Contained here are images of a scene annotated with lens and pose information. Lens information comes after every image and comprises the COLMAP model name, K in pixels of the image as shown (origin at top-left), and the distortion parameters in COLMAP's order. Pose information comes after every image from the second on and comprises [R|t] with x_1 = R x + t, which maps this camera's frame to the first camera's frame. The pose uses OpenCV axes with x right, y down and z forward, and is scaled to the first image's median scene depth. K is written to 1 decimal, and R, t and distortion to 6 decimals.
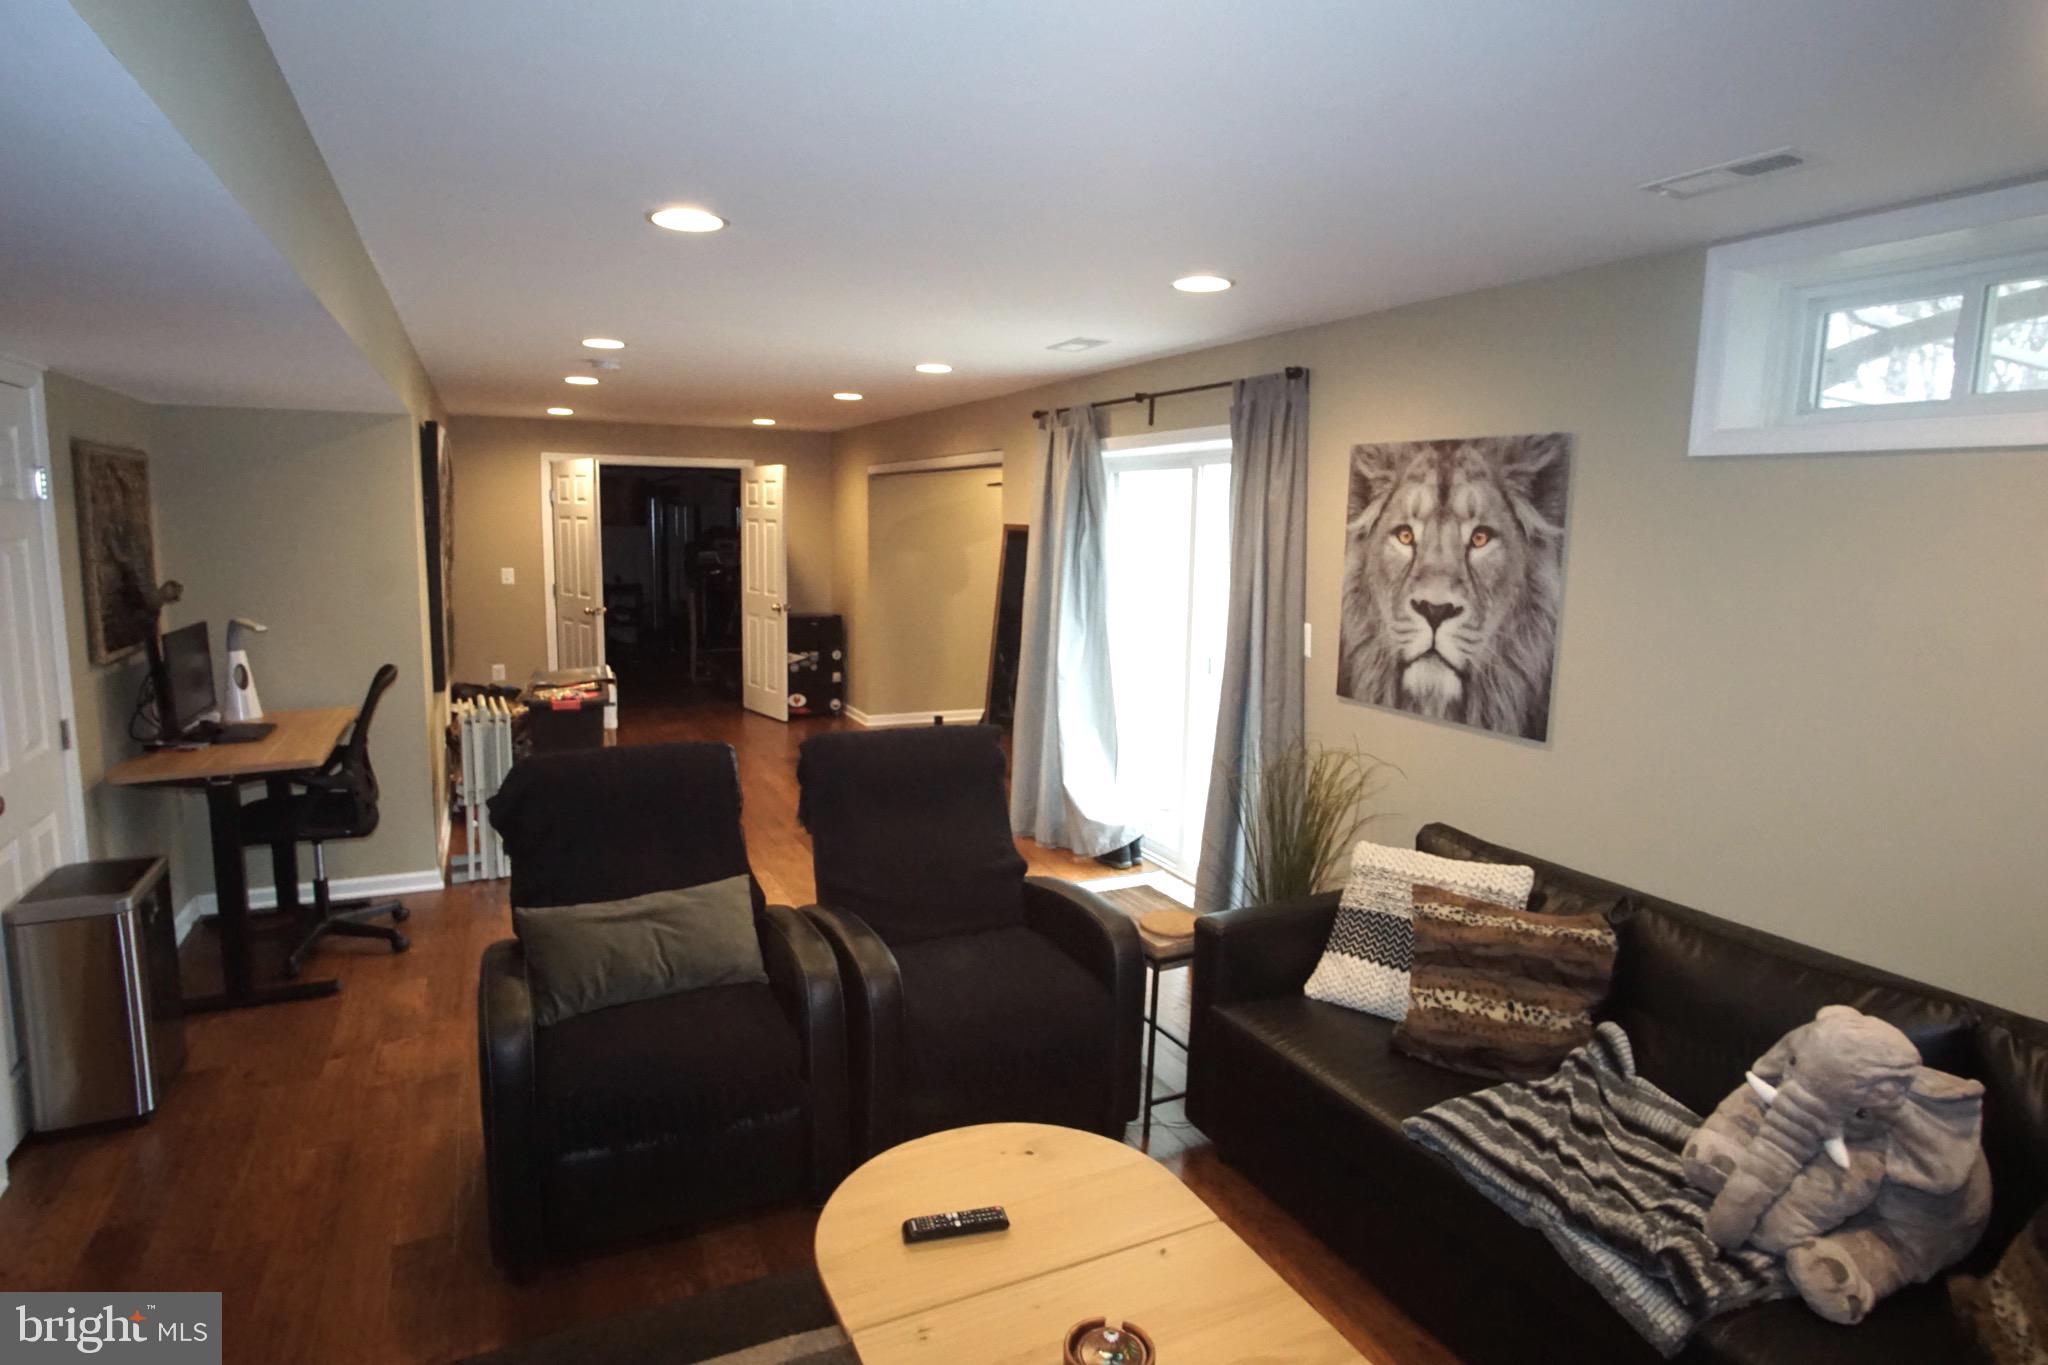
lens RADIAL K [[1105.4, 0, 1022.8], [0, 1105.4, 666.6], [0, 0, 1]] dist [-0.033647, 0.008243]
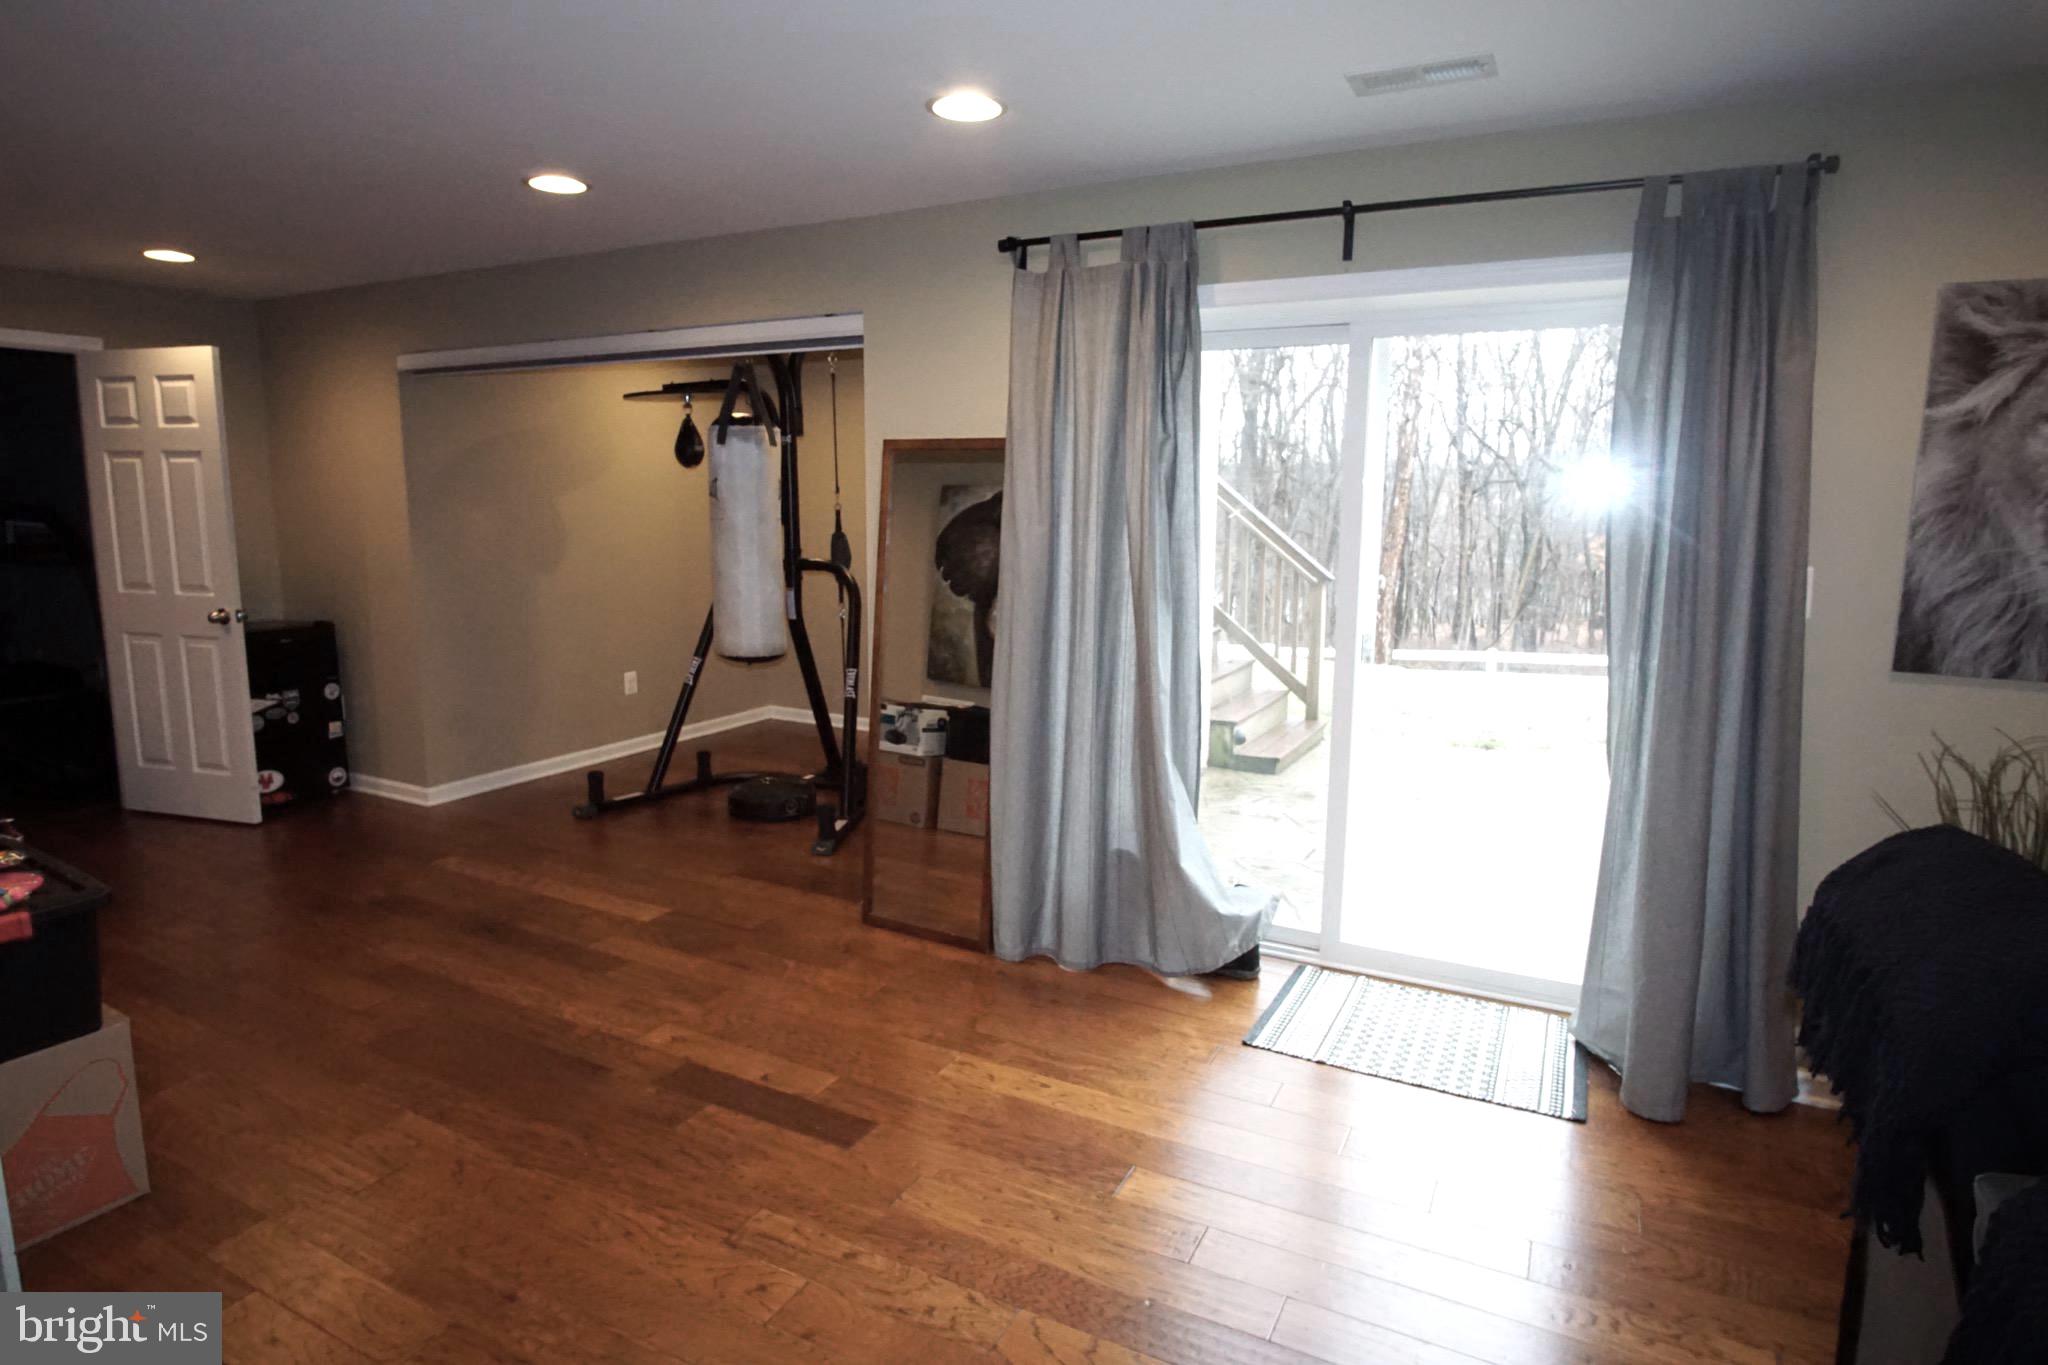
lens RADIAL K [[1105.4, 0, 1027.4], [0, 1105.4, 668.9], [0, 0, 1]] dist [-0.033647, 0.008243]
pose [[0.798567, -0.104840, 0.592705, -0.562176], [0.086489, 0.994482, 0.059378, -0.064604], [-0.595660, 0.003846, 0.803228, 0.861080]]
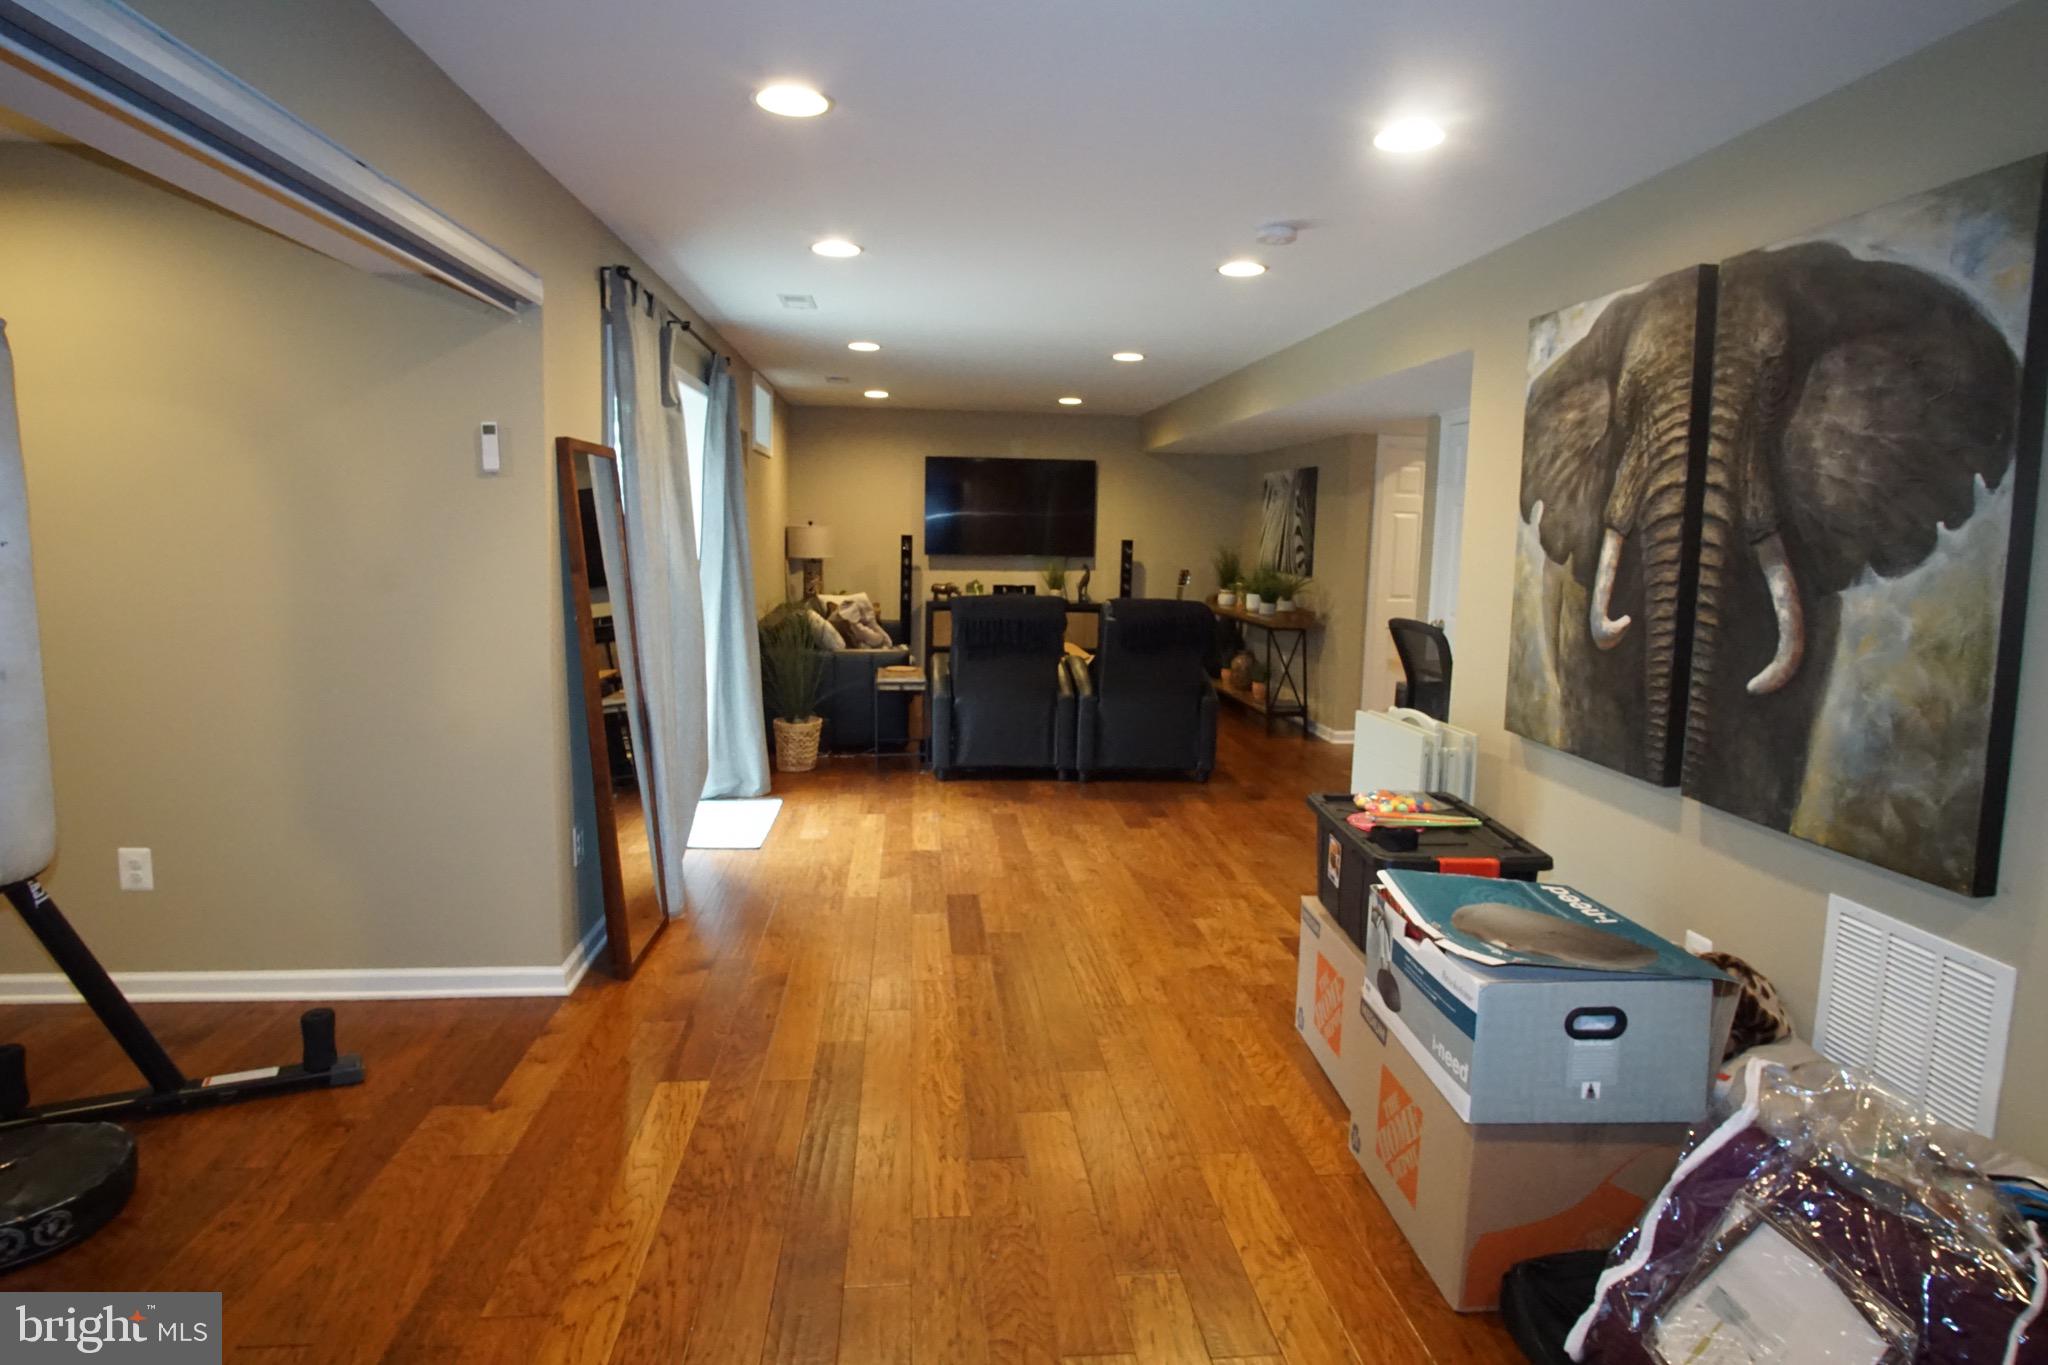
lens RADIAL K [[1105.4, 0, 1025.0], [0, 1105.4, 665.0], [0, 0, 1]] dist [-0.033647, 0.008243]
pose [[-0.938659, -0.084394, 0.334360, -0.700622], [0.004040, 0.966833, 0.255376, -0.277193], [-0.344822, 0.241062, -0.907186, 2.505126]]
